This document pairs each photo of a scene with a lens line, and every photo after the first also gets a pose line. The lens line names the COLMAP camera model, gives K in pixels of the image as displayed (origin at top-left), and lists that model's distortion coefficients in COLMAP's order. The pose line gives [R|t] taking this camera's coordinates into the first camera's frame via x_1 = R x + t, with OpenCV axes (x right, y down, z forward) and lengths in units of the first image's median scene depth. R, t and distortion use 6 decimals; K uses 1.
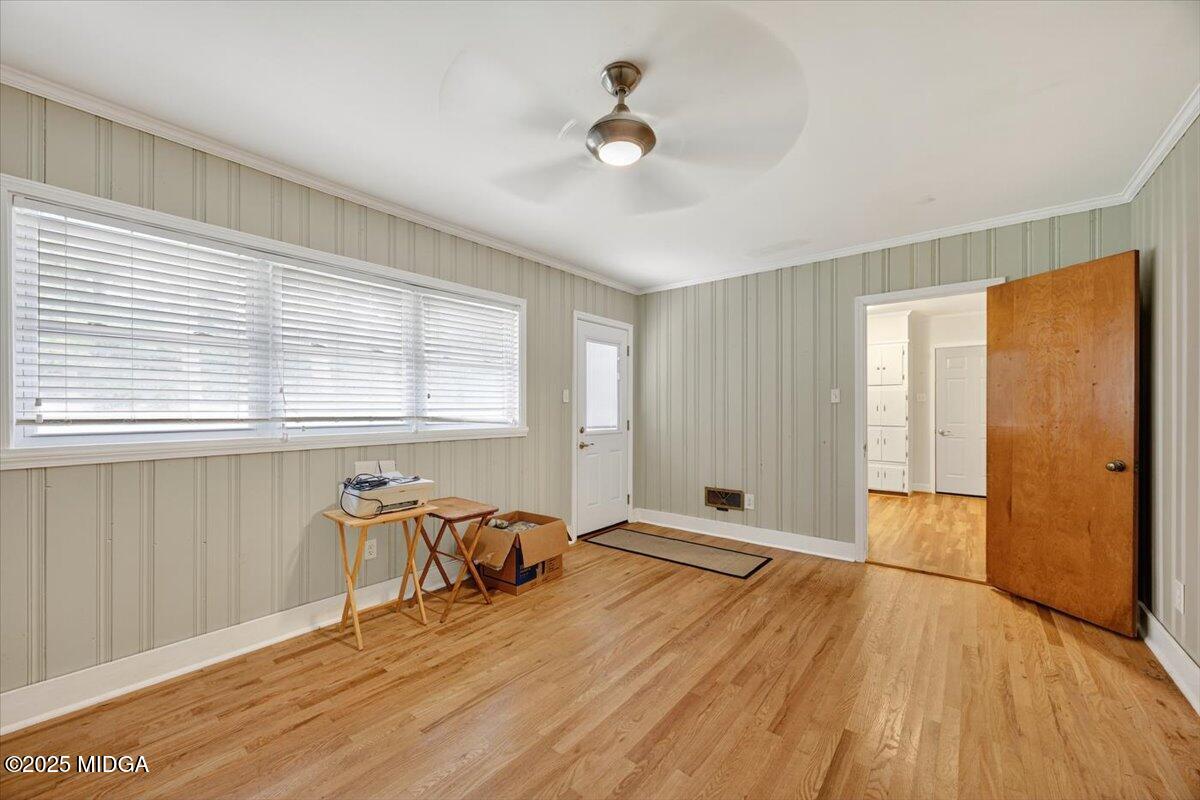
lens RADIAL K [[457.4, 0, 599.9], [0, 457.4, 404.2], [0, 0, 1]] dist [-0.001565, -0.000033]
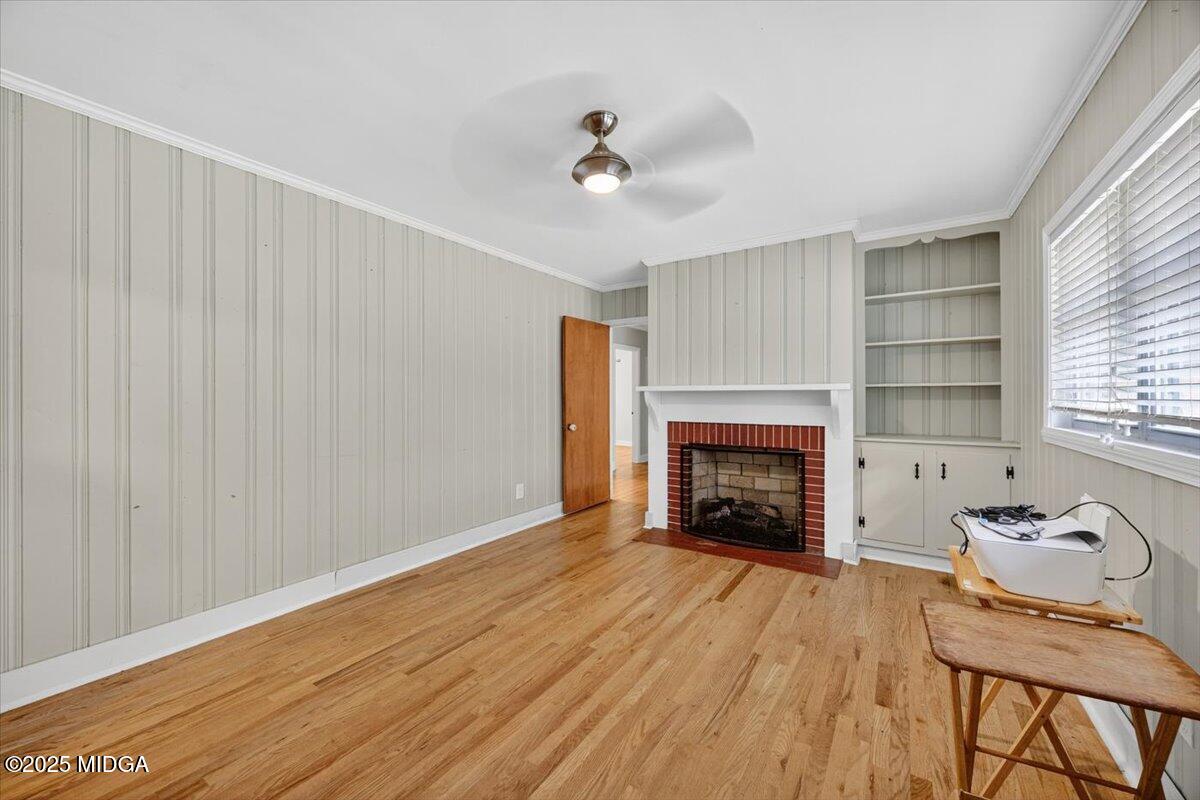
lens RADIAL K [[457.7, 0, 595.9], [0, 457.7, 400.7], [0, 0, 1]] dist [-0.001923, 0.000189]
pose [[-0.995635, 0.000240, -0.093329, 0.133570], [0.000154, 1.000000, 0.000937, 0.012442], [0.093329, 0.000918, -0.995635, 1.714261]]
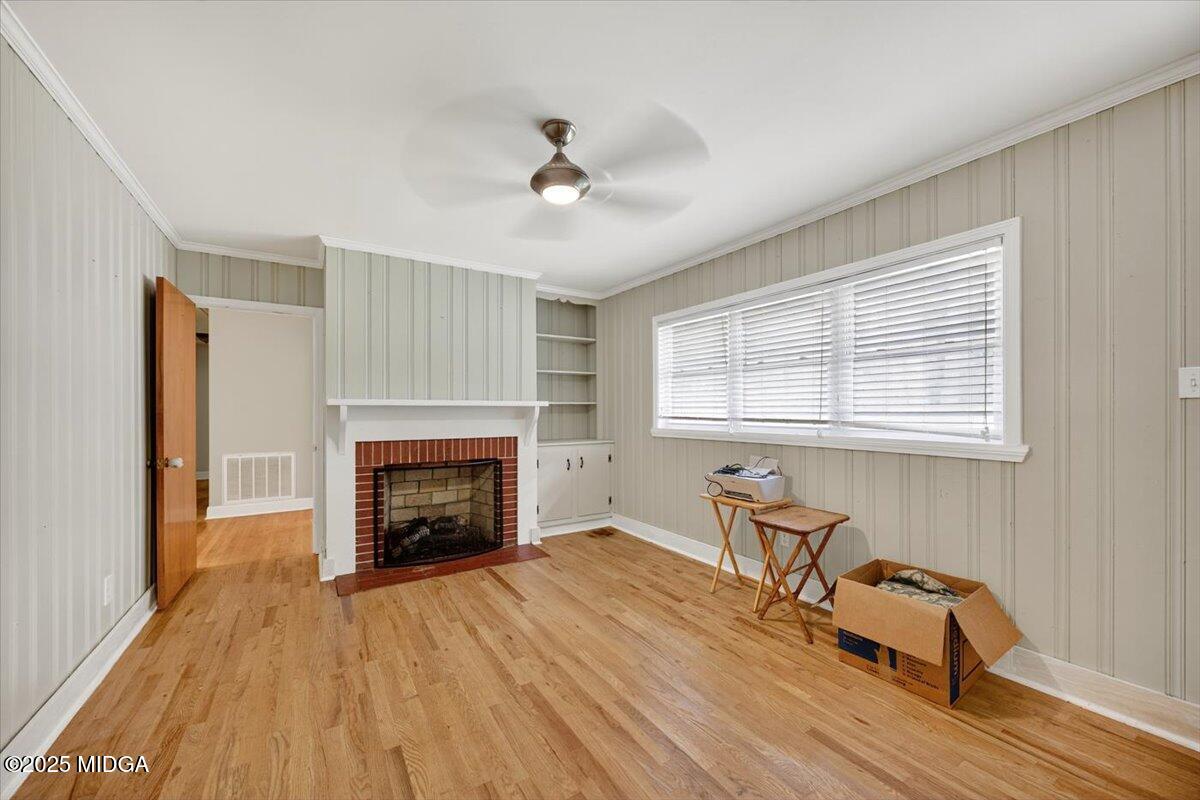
lens RADIAL K [[460.3, 0, 600.0], [0, 460.3, 412.3], [0, 0, 1]] dist [-0.001332, 0.000050]
pose [[-0.319198, 0.001416, -0.947687, 0.882848], [0.008830, 0.999960, -0.001480, 0.008523], [0.947647, -0.008841, -0.319197, 1.157770]]
